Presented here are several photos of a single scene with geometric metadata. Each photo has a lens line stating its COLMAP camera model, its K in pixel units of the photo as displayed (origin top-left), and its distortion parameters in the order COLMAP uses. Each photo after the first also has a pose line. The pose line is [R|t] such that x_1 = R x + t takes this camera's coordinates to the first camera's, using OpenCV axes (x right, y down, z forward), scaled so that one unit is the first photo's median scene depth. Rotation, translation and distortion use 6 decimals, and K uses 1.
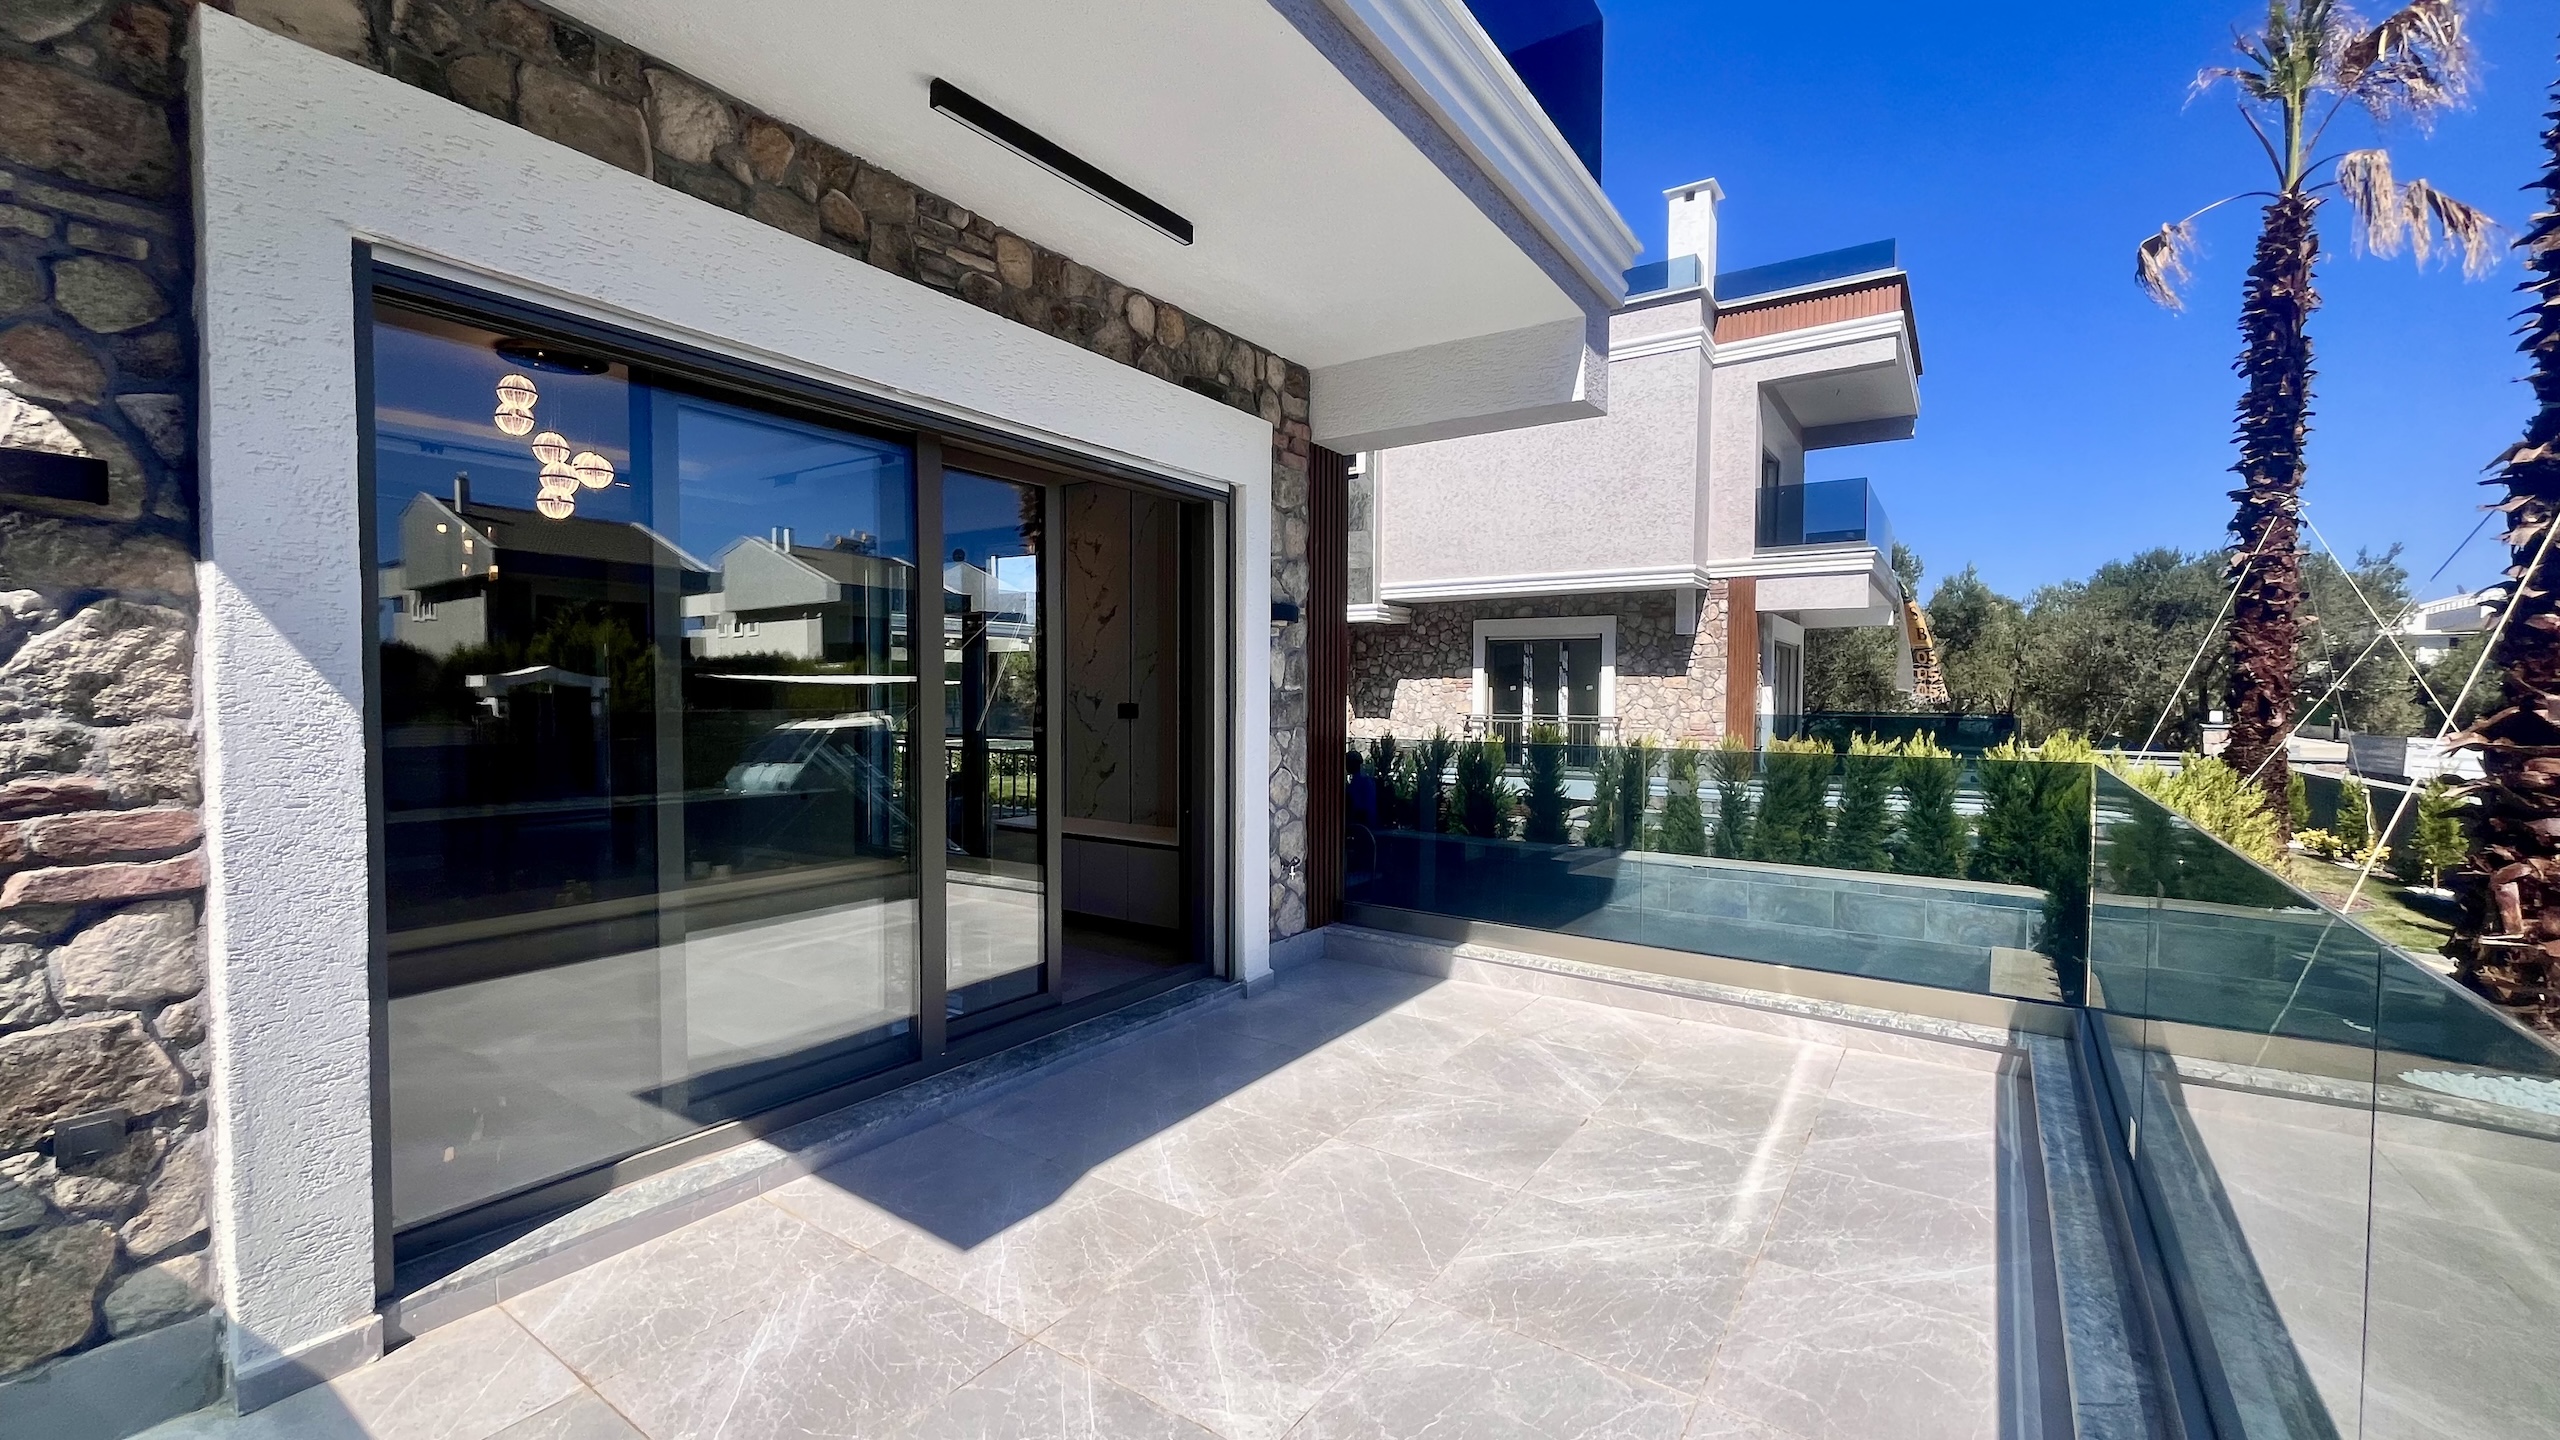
lens RADIAL K [[1028.1, 0, 1274.8], [0, 1028.1, 721.5], [0, 0, 1]] dist [-0.003023, -0.000334]
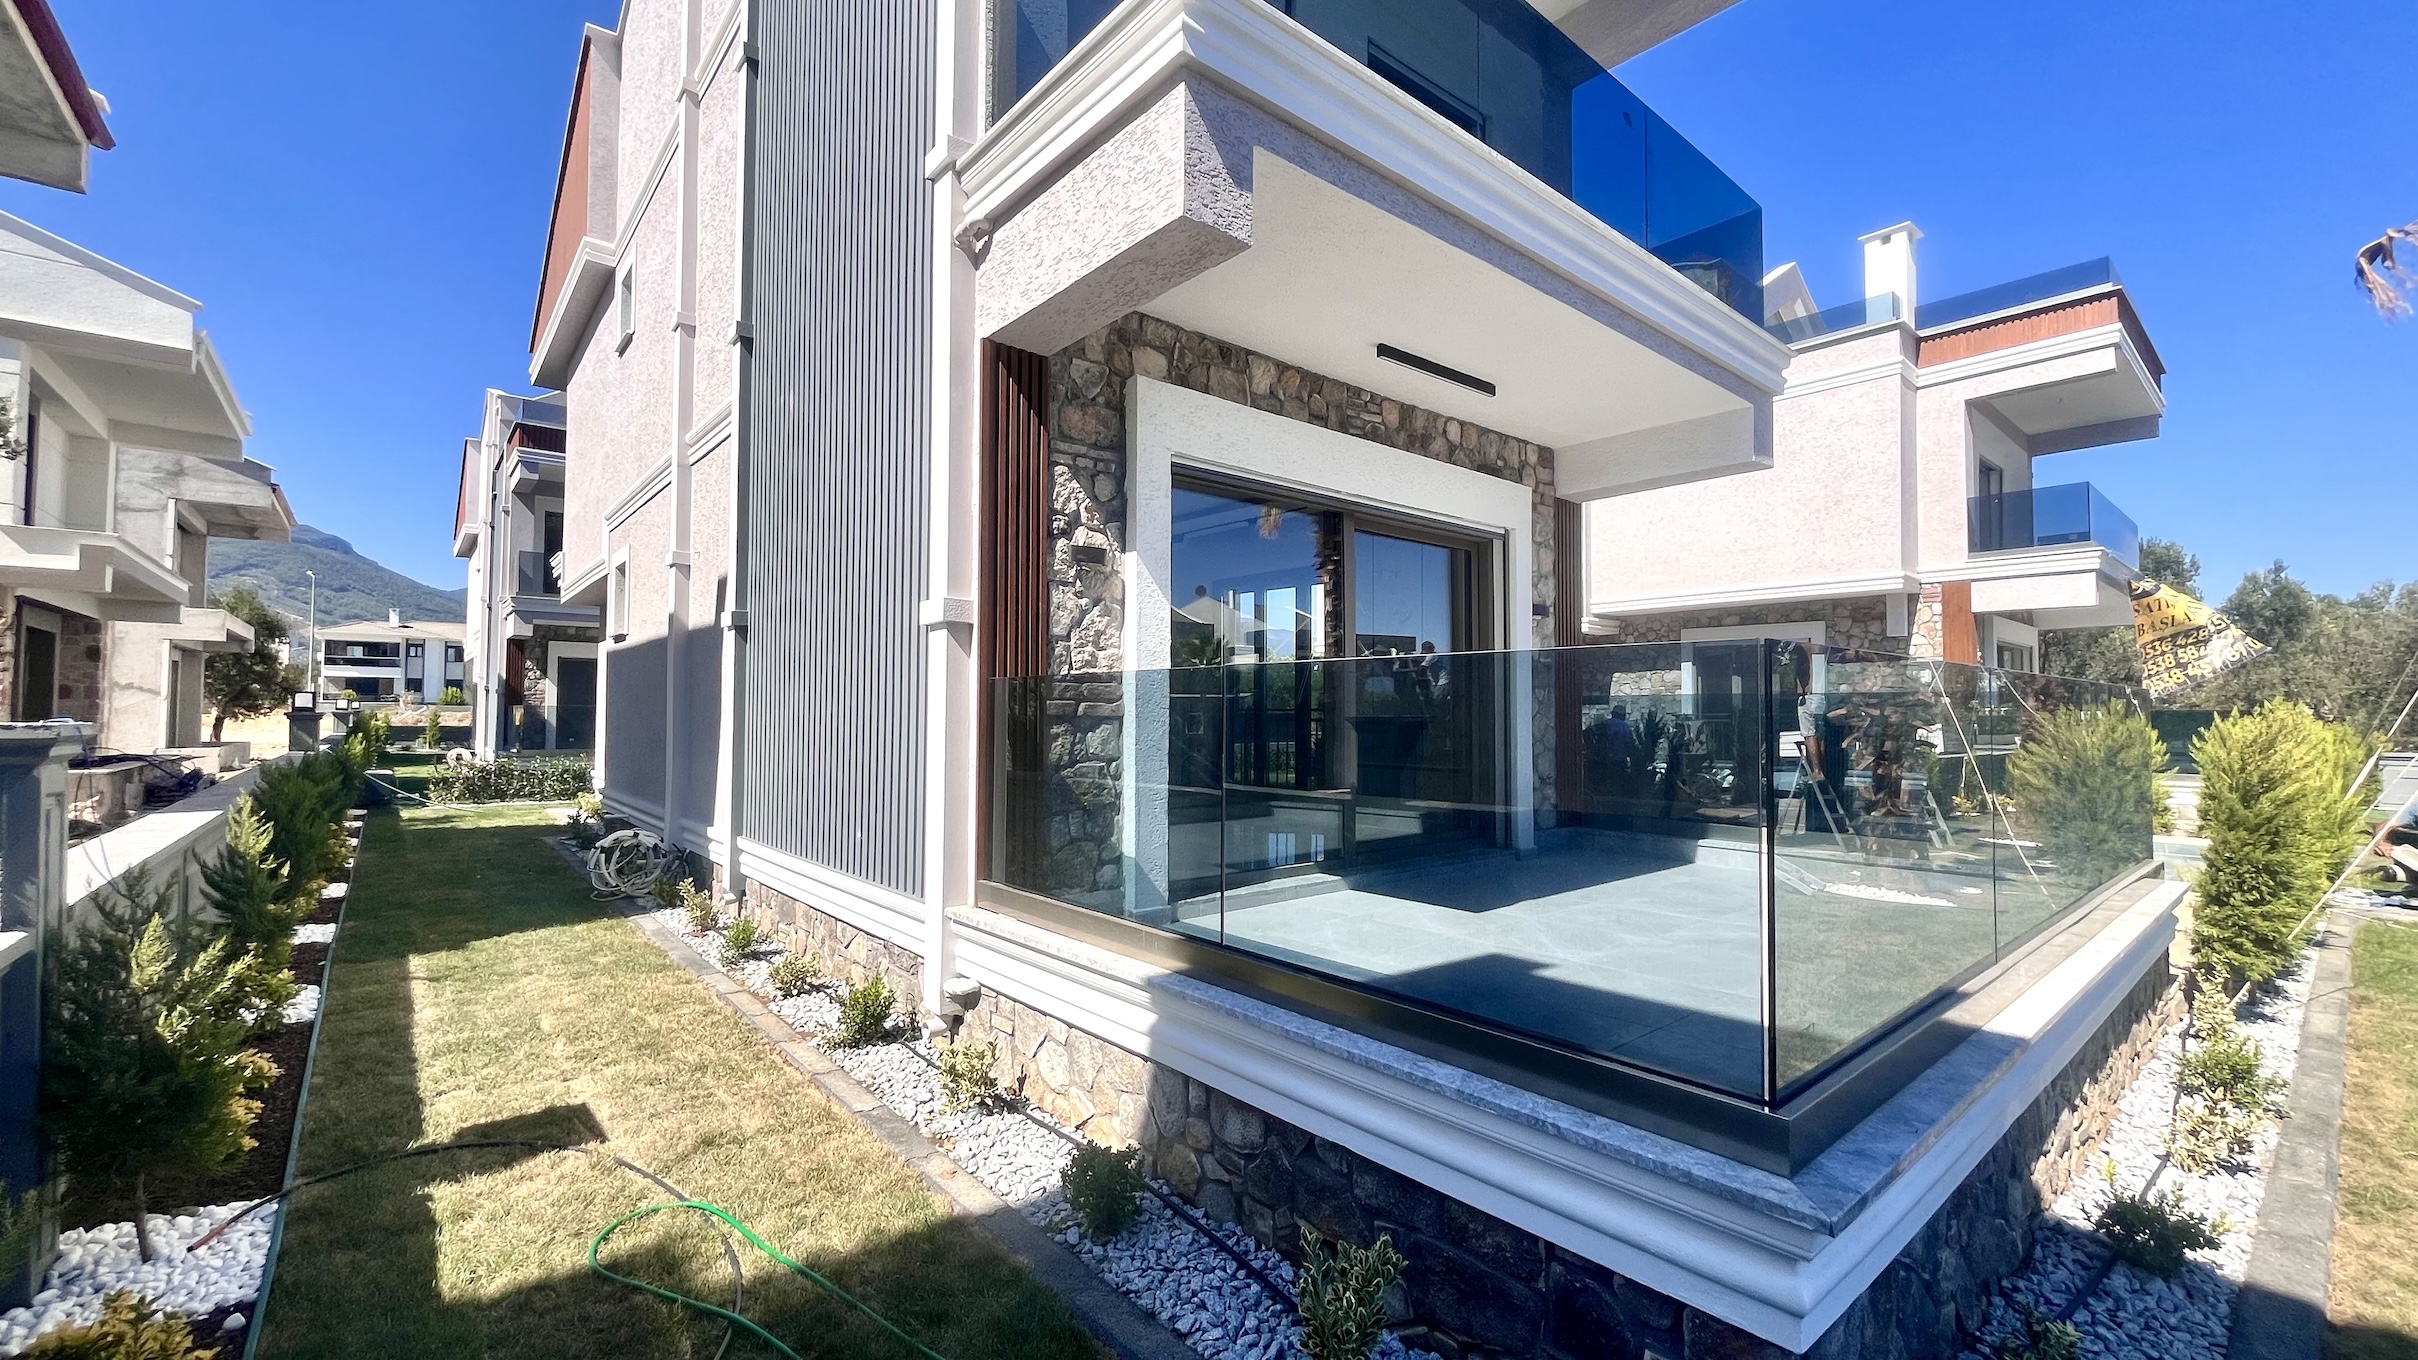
lens RADIAL K [[971.0, 0, 1205.0], [0, 971.0, 689.1], [0, 0, 1]] dist [-0.003023, -0.000334]
pose [[0.964197, -0.010665, -0.264973, -0.036451], [-0.004219, 0.998448, -0.055537, 0.037222], [0.265154, 0.054666, 0.962655, -0.203076]]
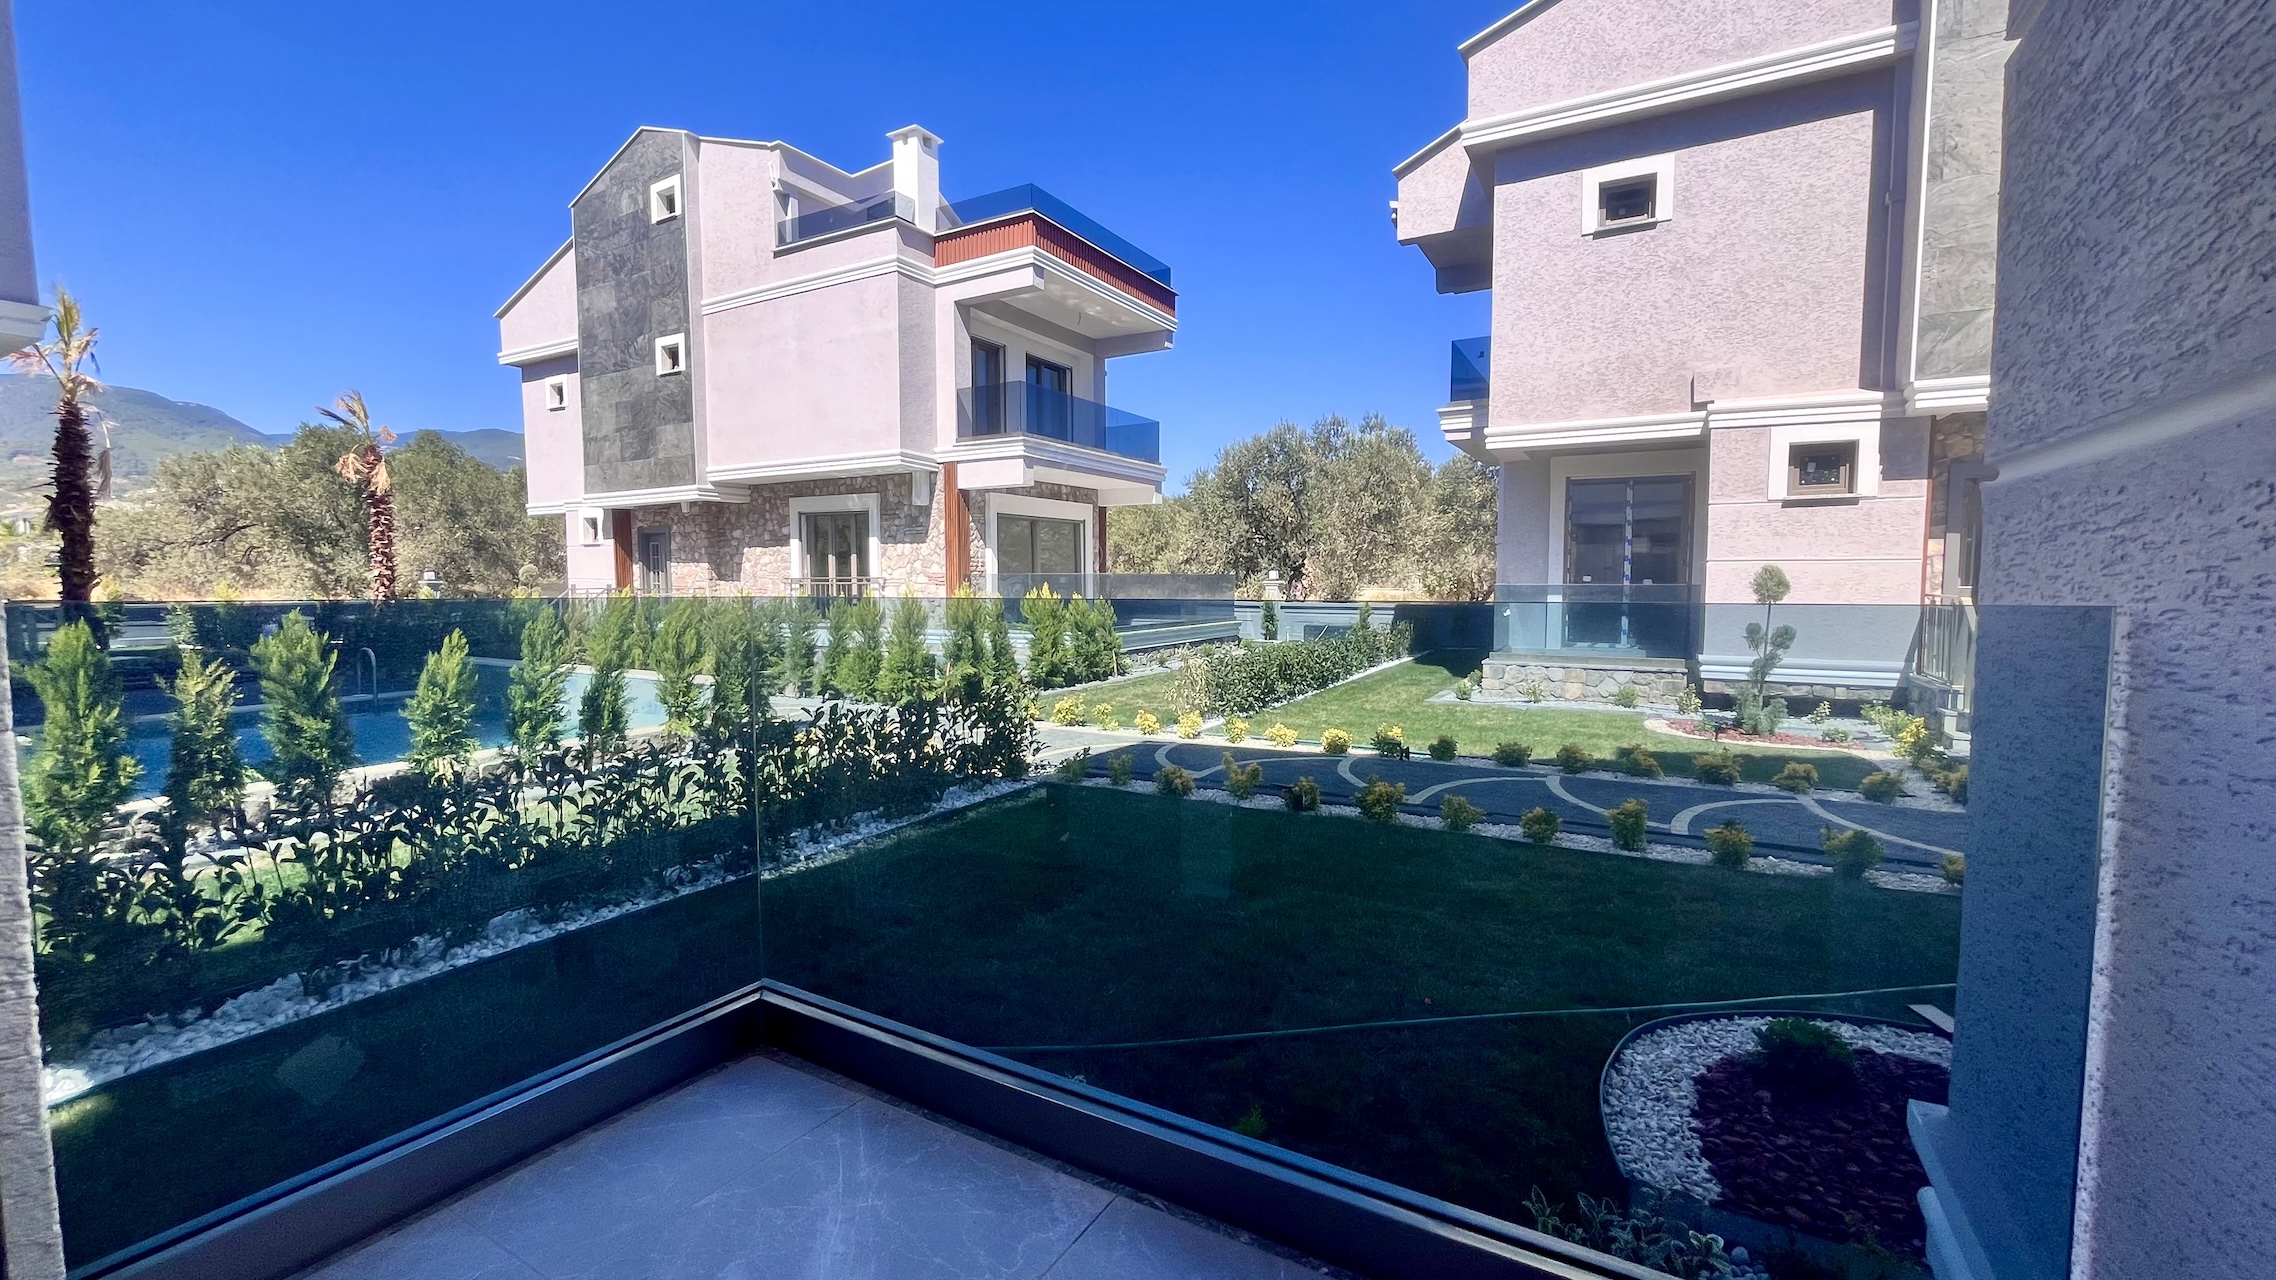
lens RADIAL K [[914.0, 0, 1142.7], [0, 914.0, 637.0], [0, 0, 1]] dist [-0.003023, -0.000334]
pose [[0.996342, -0.011301, 0.084709, 0.705881], [0.006898, 0.998618, 0.052101, 0.014071], [-0.085180, -0.051326, 0.995043, -0.130468]]
